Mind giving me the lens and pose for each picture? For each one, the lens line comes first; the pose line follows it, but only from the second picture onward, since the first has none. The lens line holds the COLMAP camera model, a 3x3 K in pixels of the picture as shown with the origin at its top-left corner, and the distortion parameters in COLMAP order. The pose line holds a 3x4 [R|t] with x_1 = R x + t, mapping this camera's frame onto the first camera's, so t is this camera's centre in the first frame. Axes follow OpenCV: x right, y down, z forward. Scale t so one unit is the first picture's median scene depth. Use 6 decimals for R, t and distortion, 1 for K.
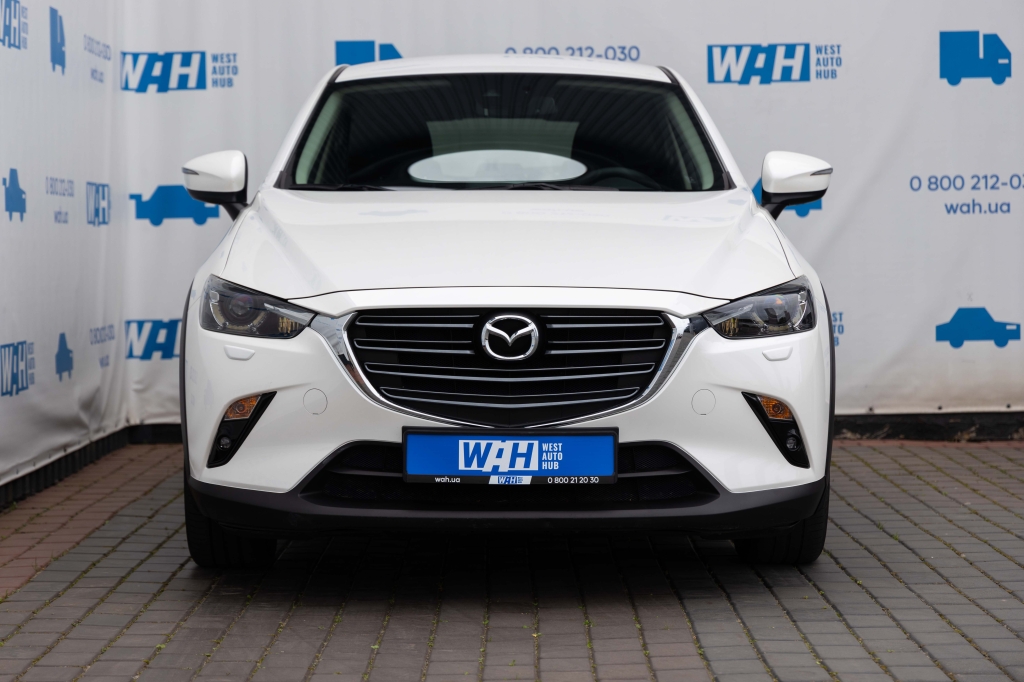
lens RADIAL K [[2527.2, 0, 511.9], [0, 2527.2, 350.3], [0, 0, 1]] dist [0.023643, 0.000000]
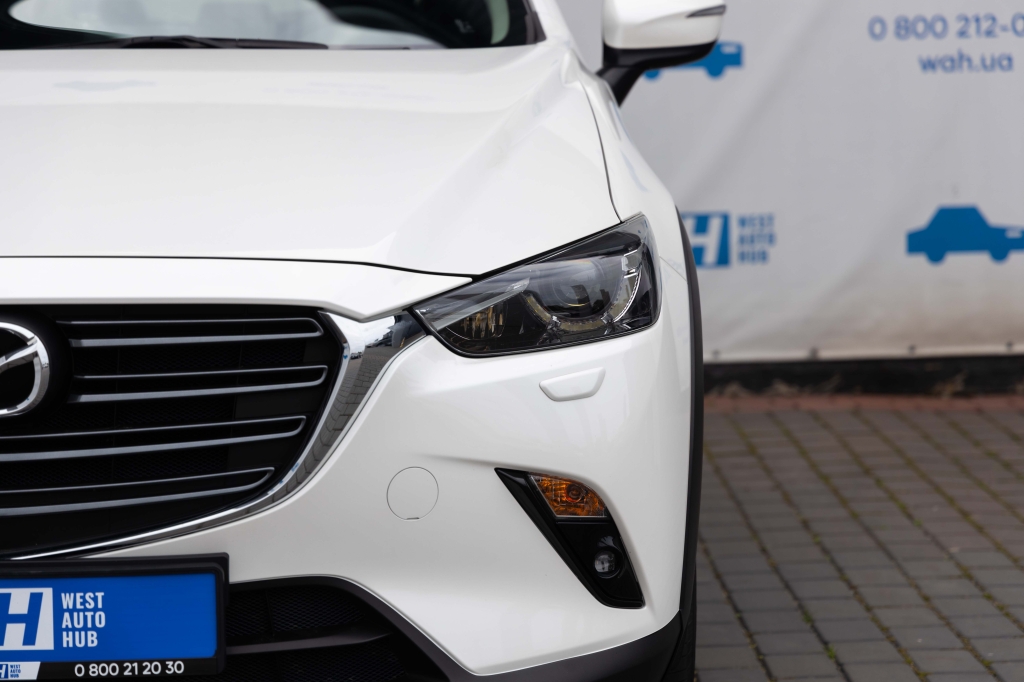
lens RADIAL K [[2527.2, 0, 514.6], [0, 2527.2, 335.4], [0, 0, 1]] dist [0.023643, 0.000000]
pose [[0.999912, -0.009152, 0.009580, 0.075252], [0.008618, 0.998480, 0.054429, -0.029352], [-0.010063, -0.054341, 0.998472, 0.433018]]
